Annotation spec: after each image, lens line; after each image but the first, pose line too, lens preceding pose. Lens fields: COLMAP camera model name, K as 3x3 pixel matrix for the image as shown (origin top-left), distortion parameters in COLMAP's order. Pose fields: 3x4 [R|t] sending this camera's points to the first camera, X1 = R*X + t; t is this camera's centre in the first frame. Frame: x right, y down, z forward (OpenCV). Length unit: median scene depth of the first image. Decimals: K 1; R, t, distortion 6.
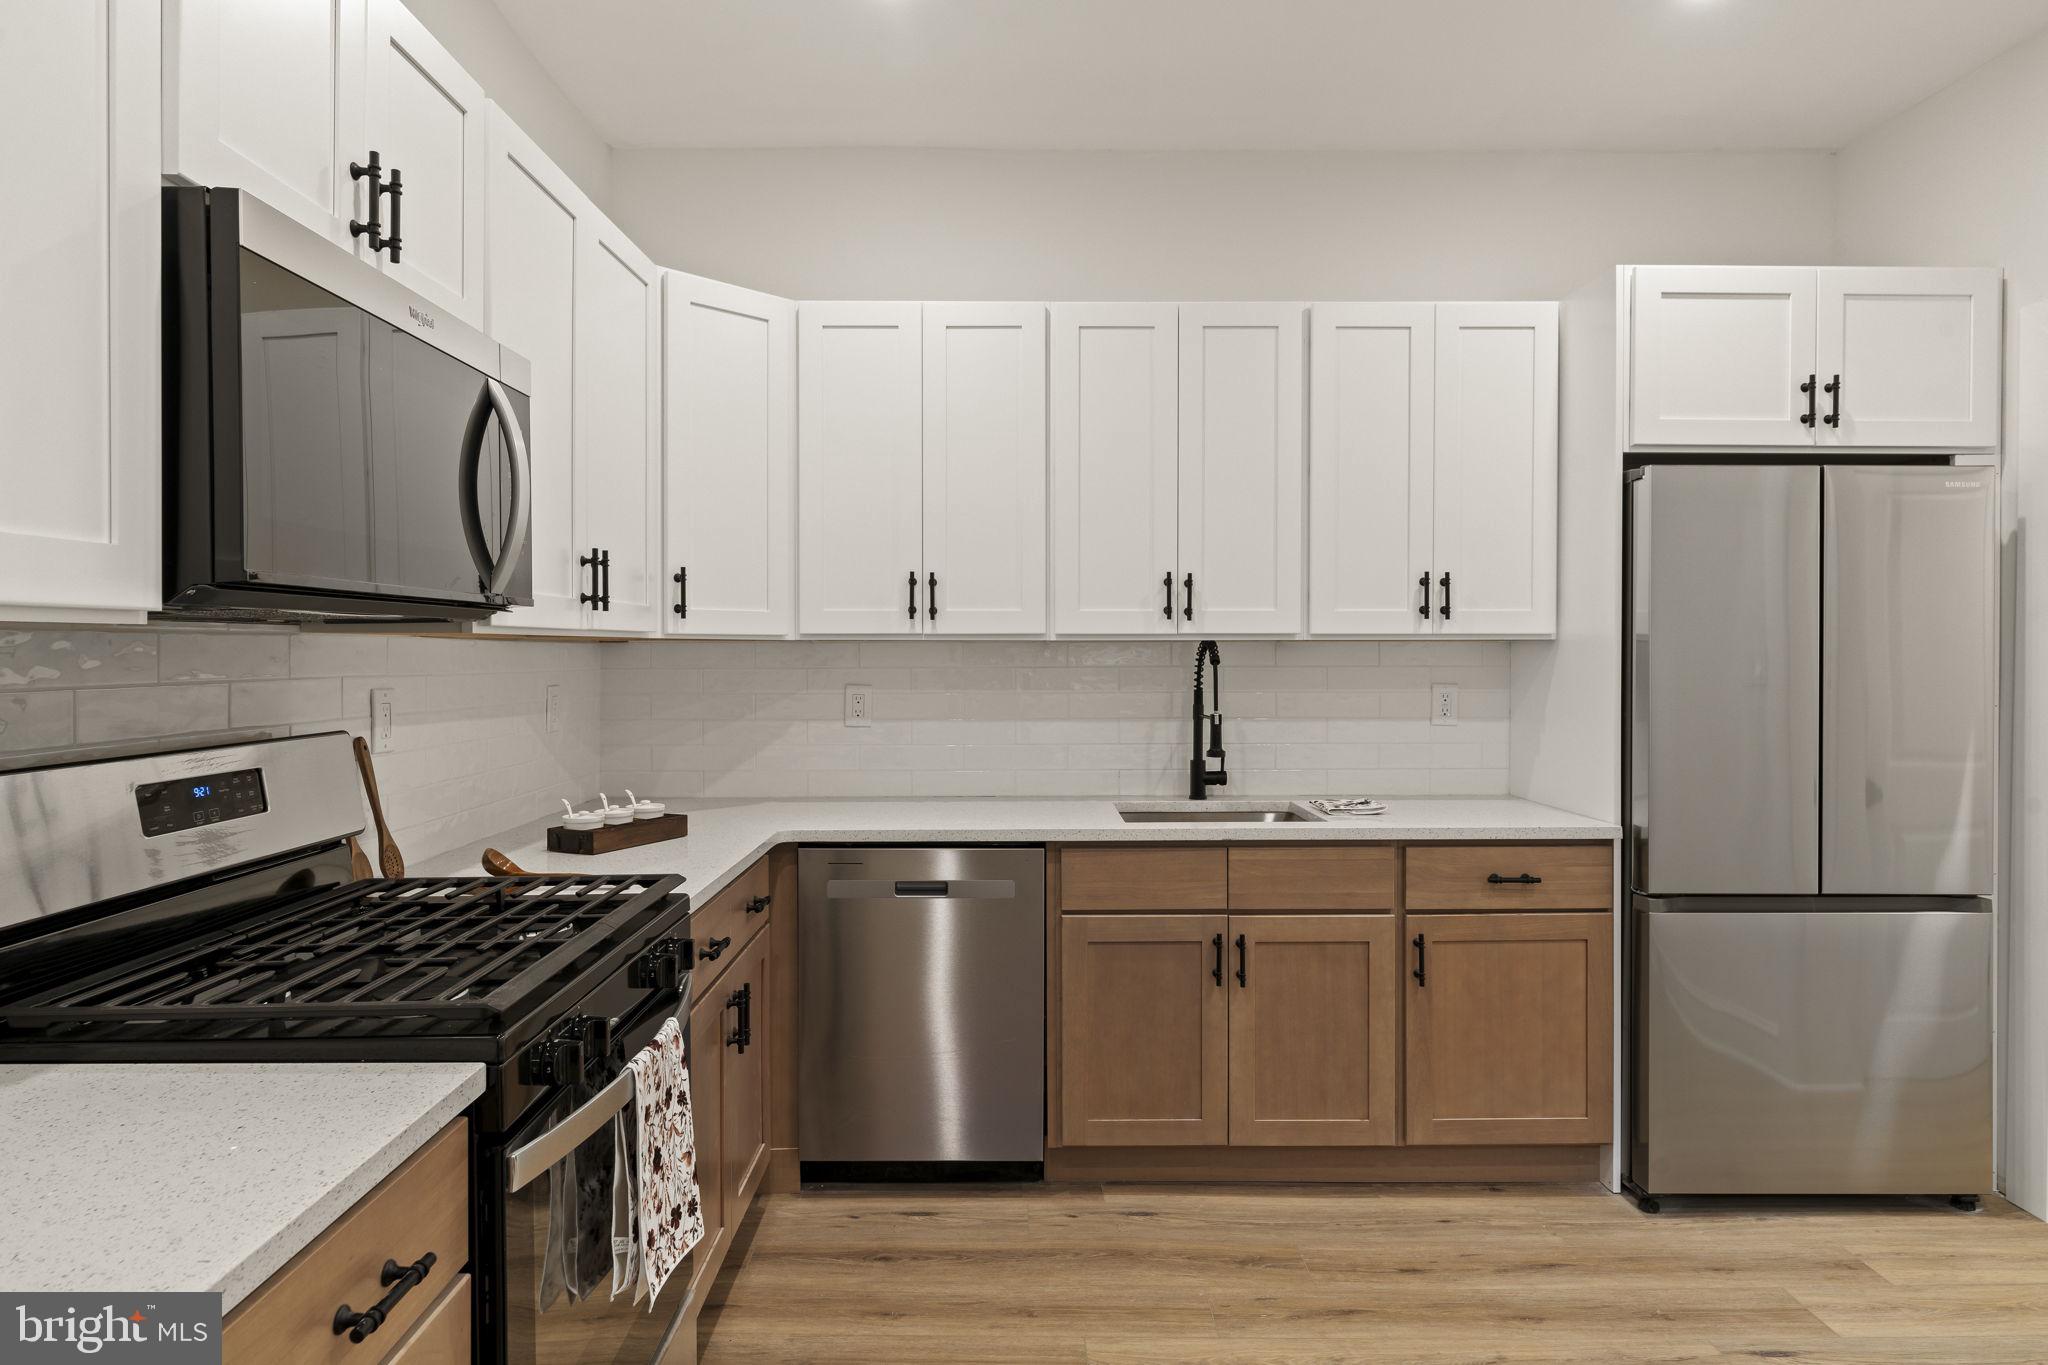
lens RADIAL K [[1198.0, 0, 1024.4], [0, 1198.0, 656.6], [0, 0, 1]] dist [0.000192, 0.001700]
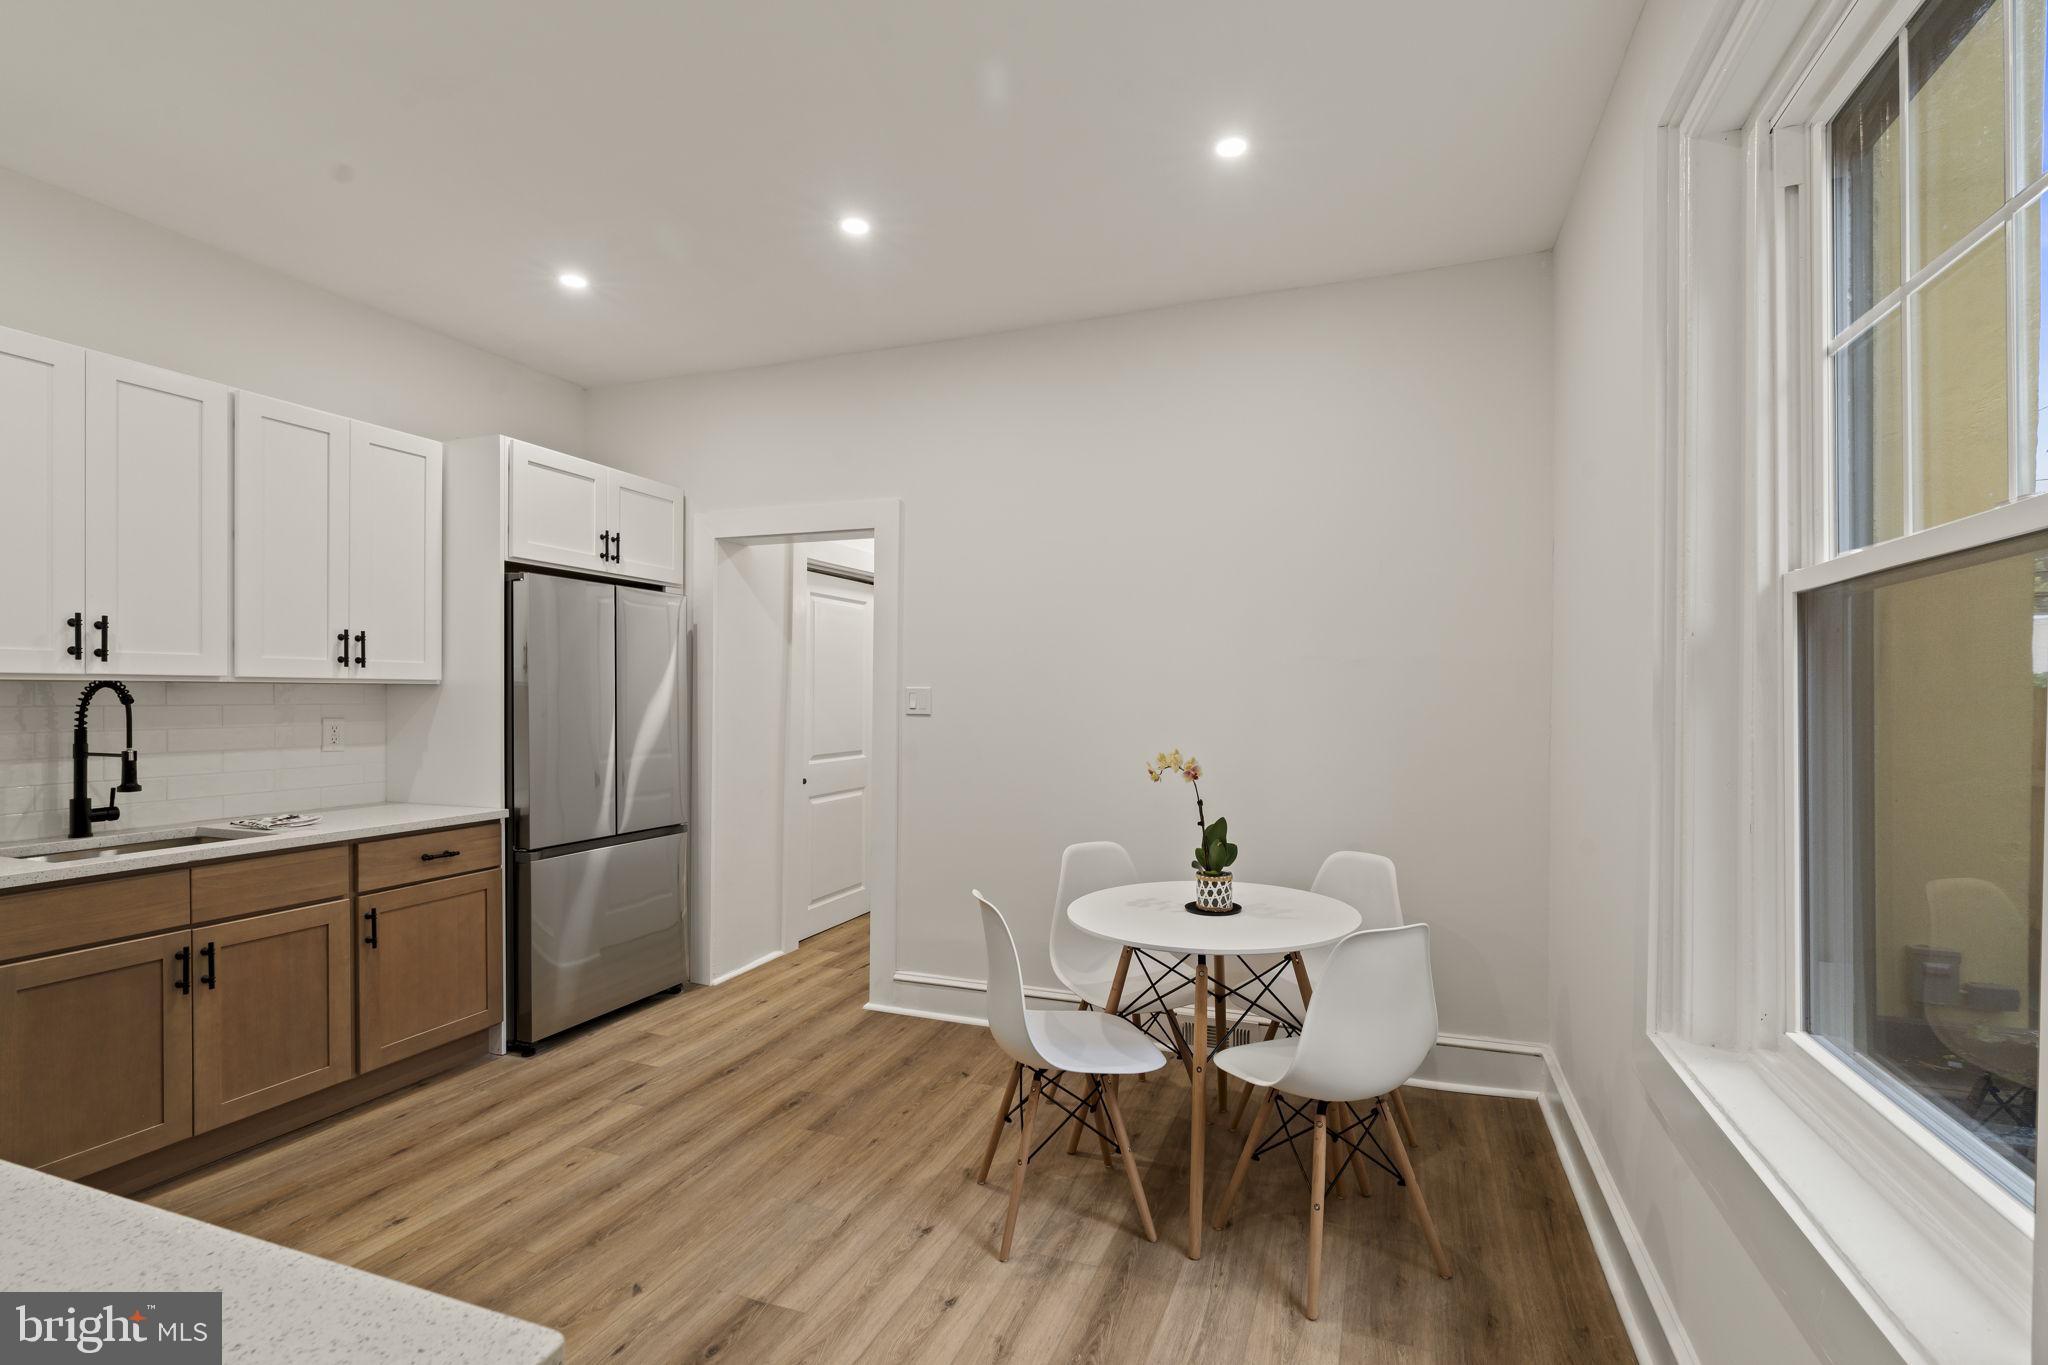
lens RADIAL K [[960.6, 0, 1024.0], [0, 960.6, 682.5], [0, 0, 1]] dist [-0.000237, -0.000042]
pose [[0.363624, 0.013878, 0.931442, -0.386657], [0.000176, 0.999888, -0.014966, 0.000771], [-0.931546, 0.005606, 0.363581, -0.044003]]
